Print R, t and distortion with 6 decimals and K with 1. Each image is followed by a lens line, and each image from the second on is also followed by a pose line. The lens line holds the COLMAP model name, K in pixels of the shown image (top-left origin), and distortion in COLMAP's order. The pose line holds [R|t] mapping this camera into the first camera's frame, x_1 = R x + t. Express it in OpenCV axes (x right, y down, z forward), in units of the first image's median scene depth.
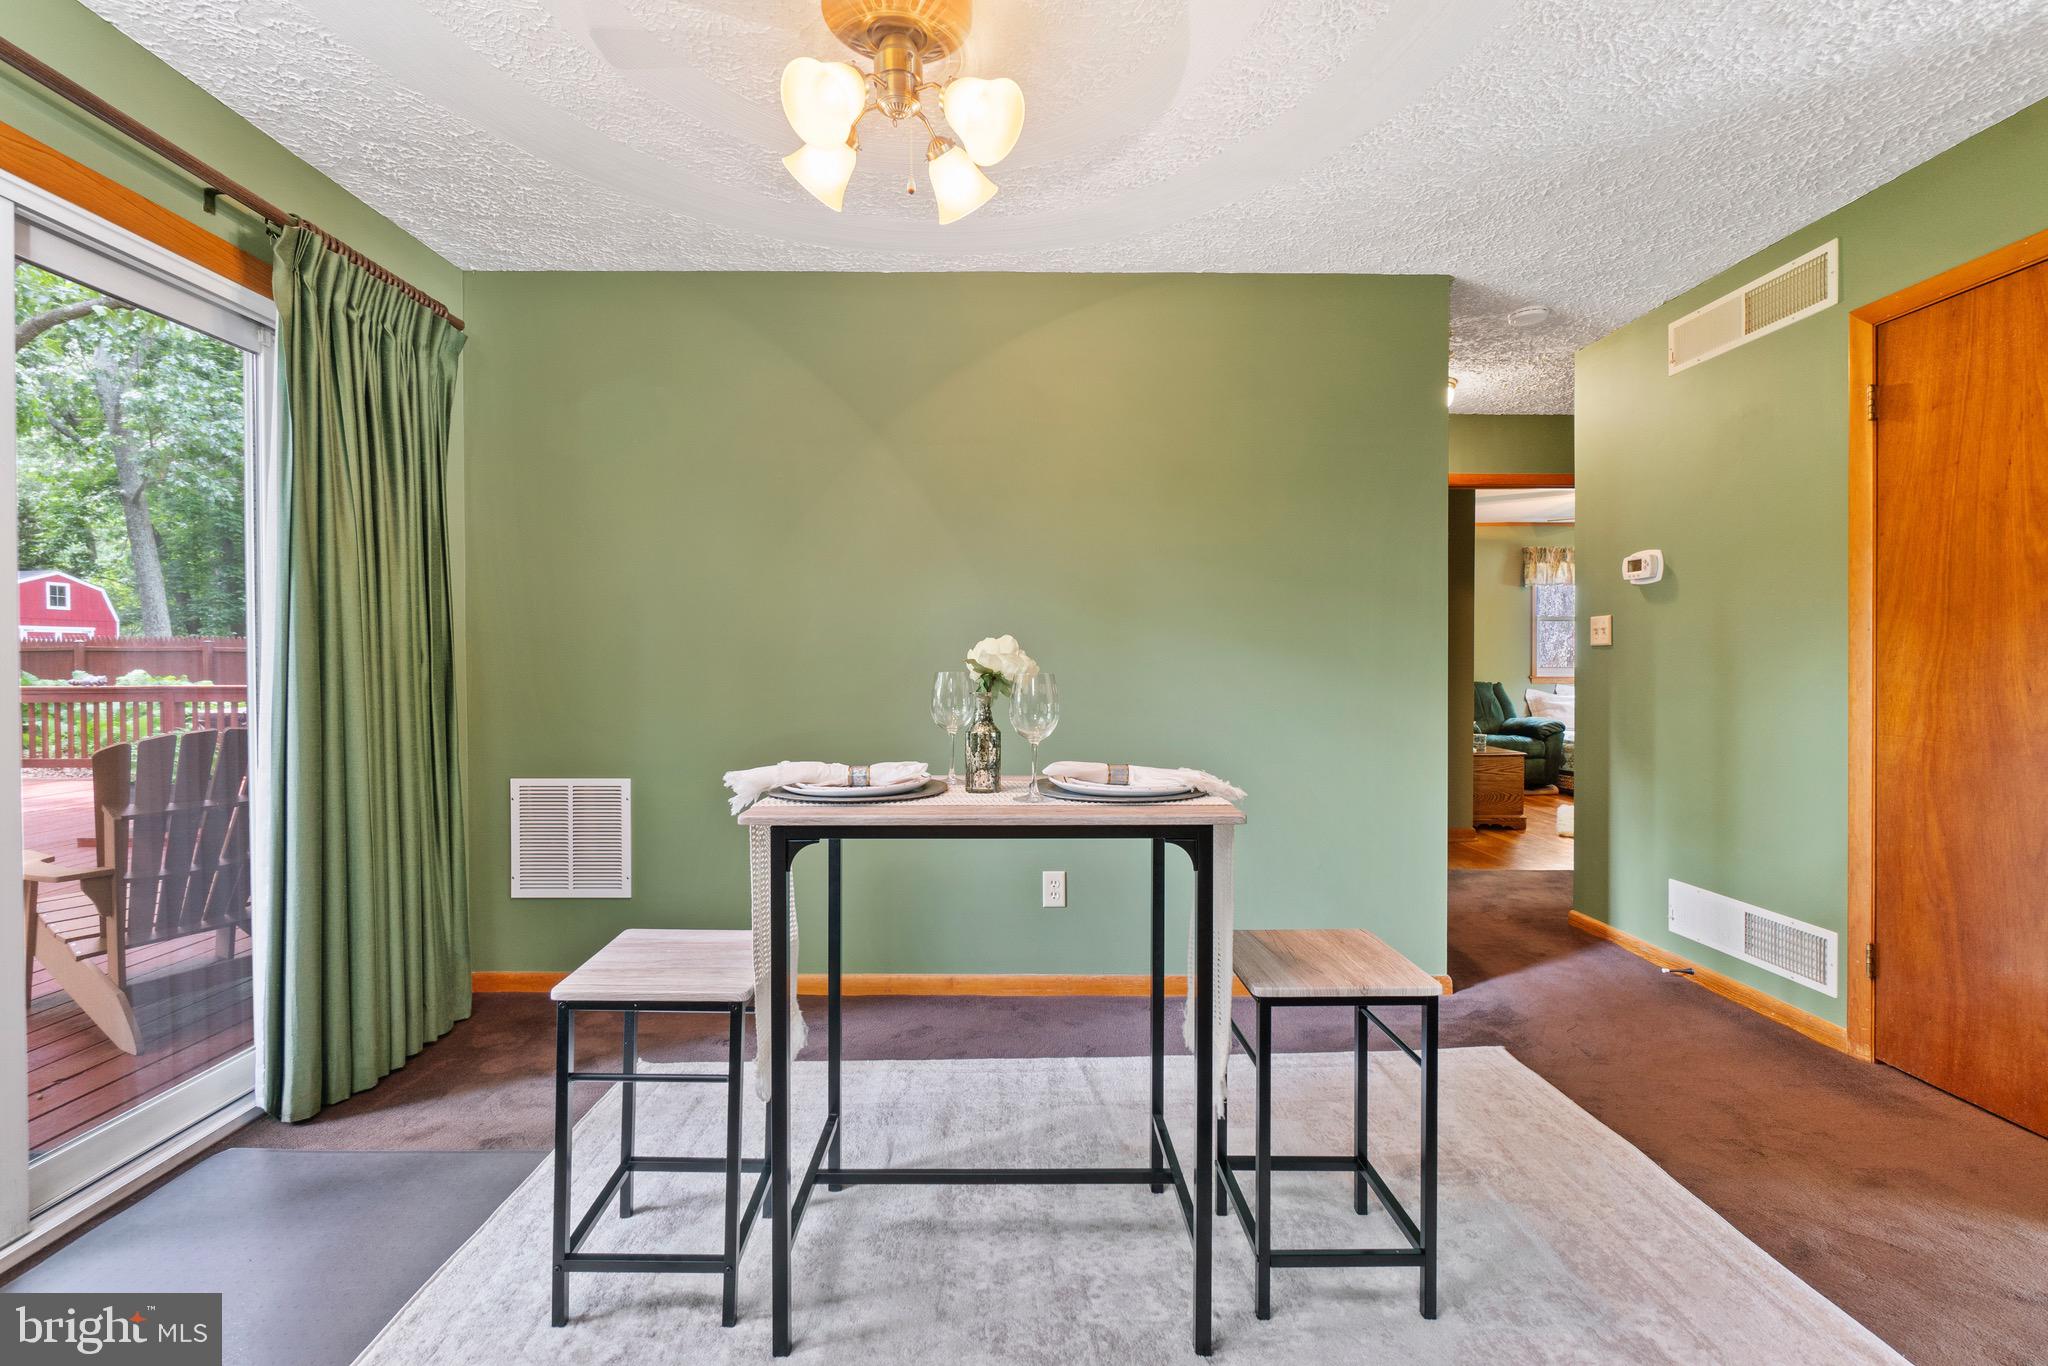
lens RADIAL K [[884.0, 0, 1018.2], [0, 884.0, 673.9], [0, 0, 1]] dist [-0.004659, -0.000894]
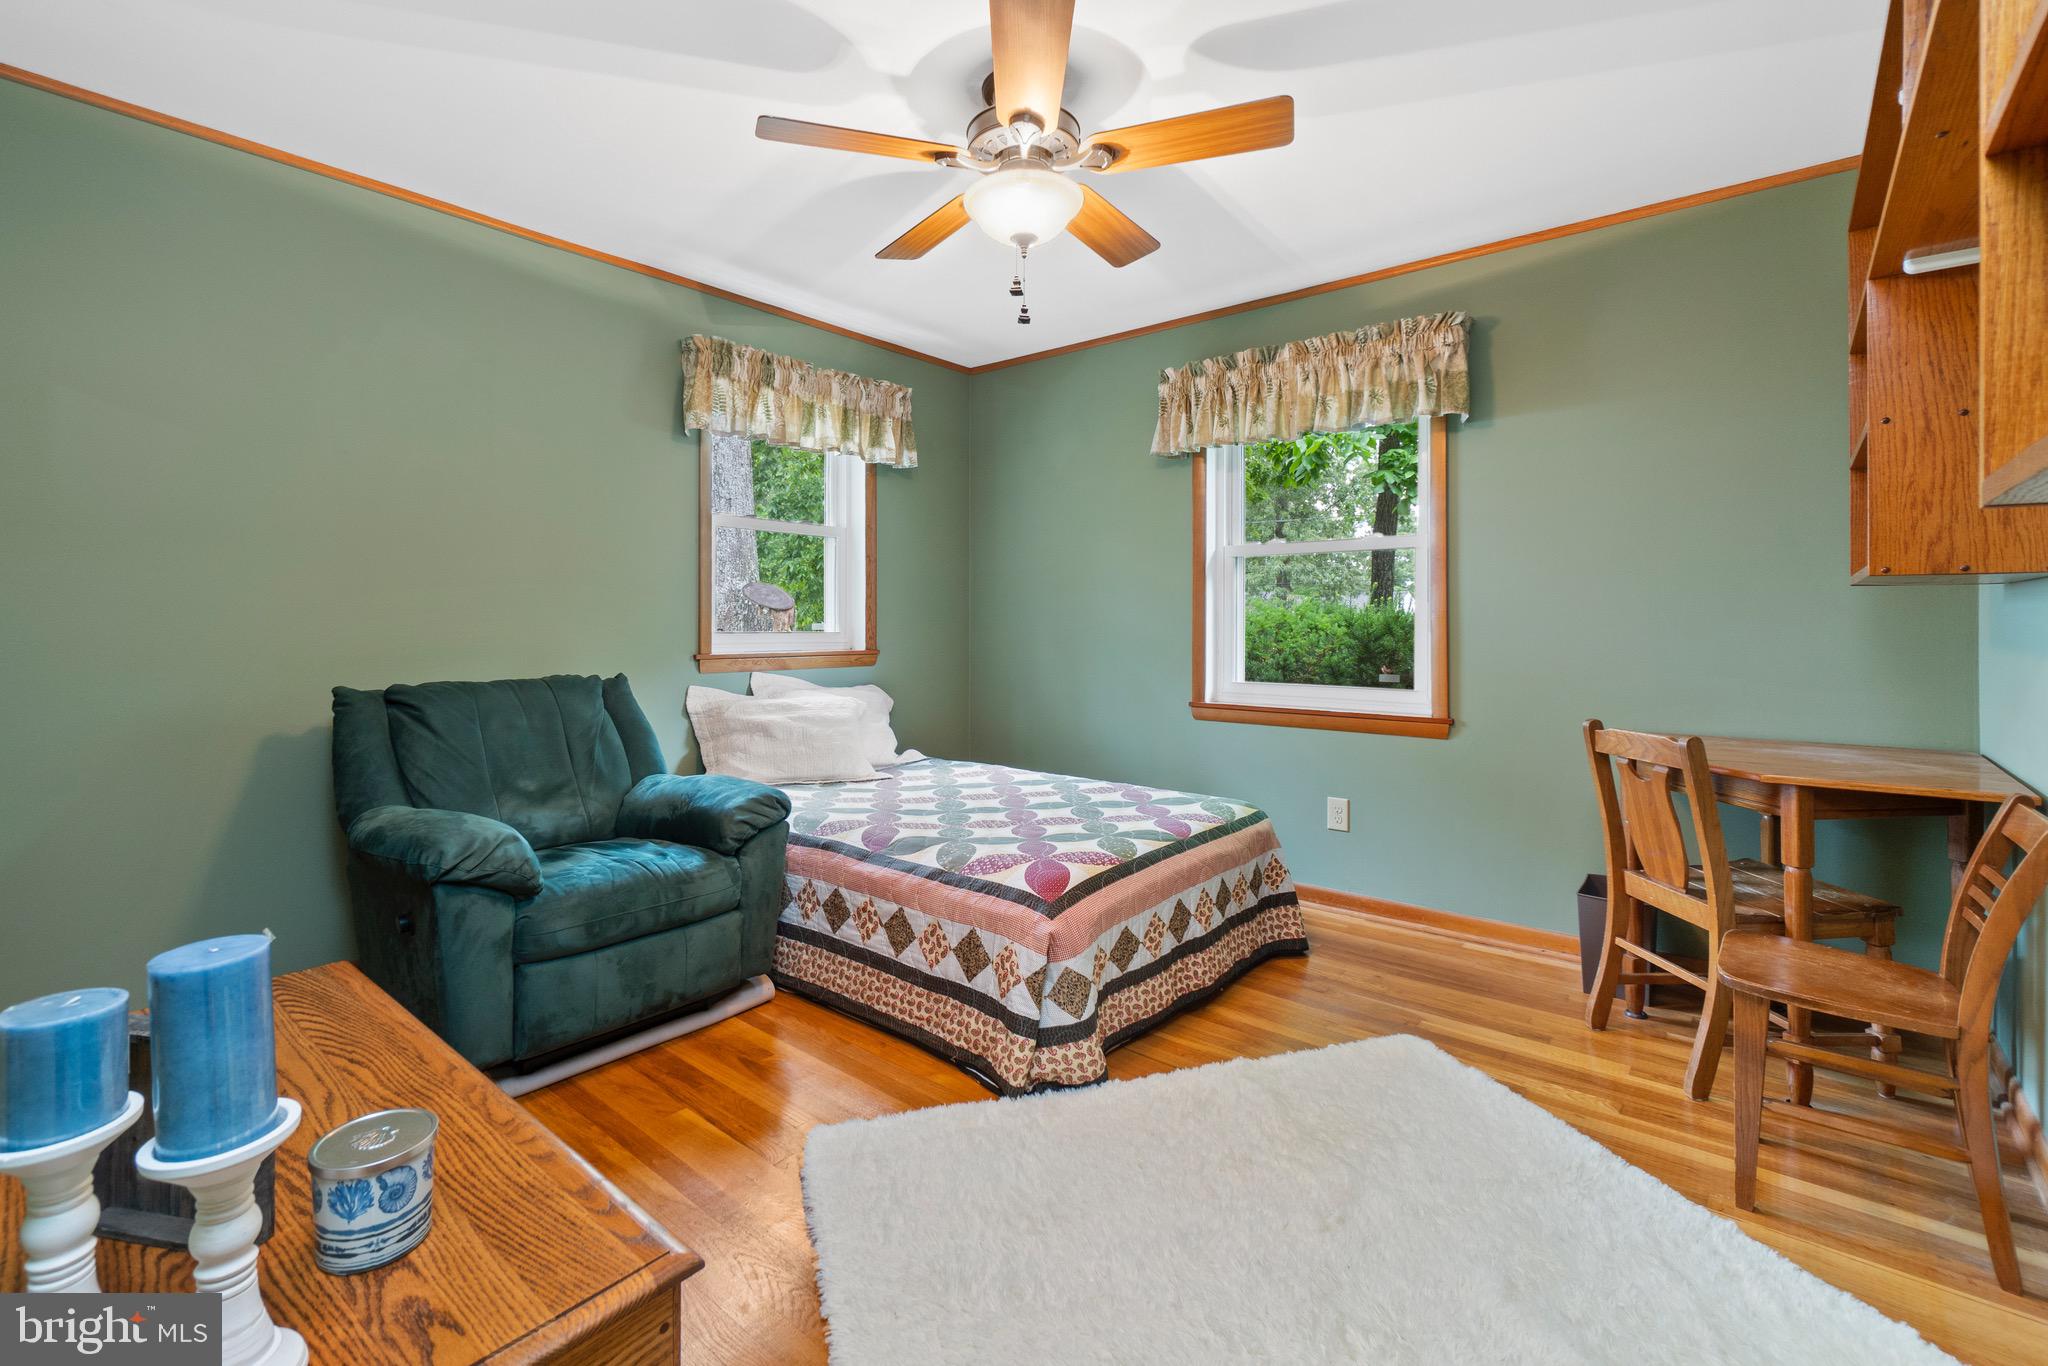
lens RADIAL K [[884.0, 0, 1008.6], [0, 884.0, 625.7], [0, 0, 1]] dist [-0.004659, -0.000894]
pose [[0.646929, 0.003809, 0.762541, 0.624628], [0.007397, 0.999909, -0.011271, -0.009343], [-0.762515, 0.012932, 0.646842, 1.080186]]
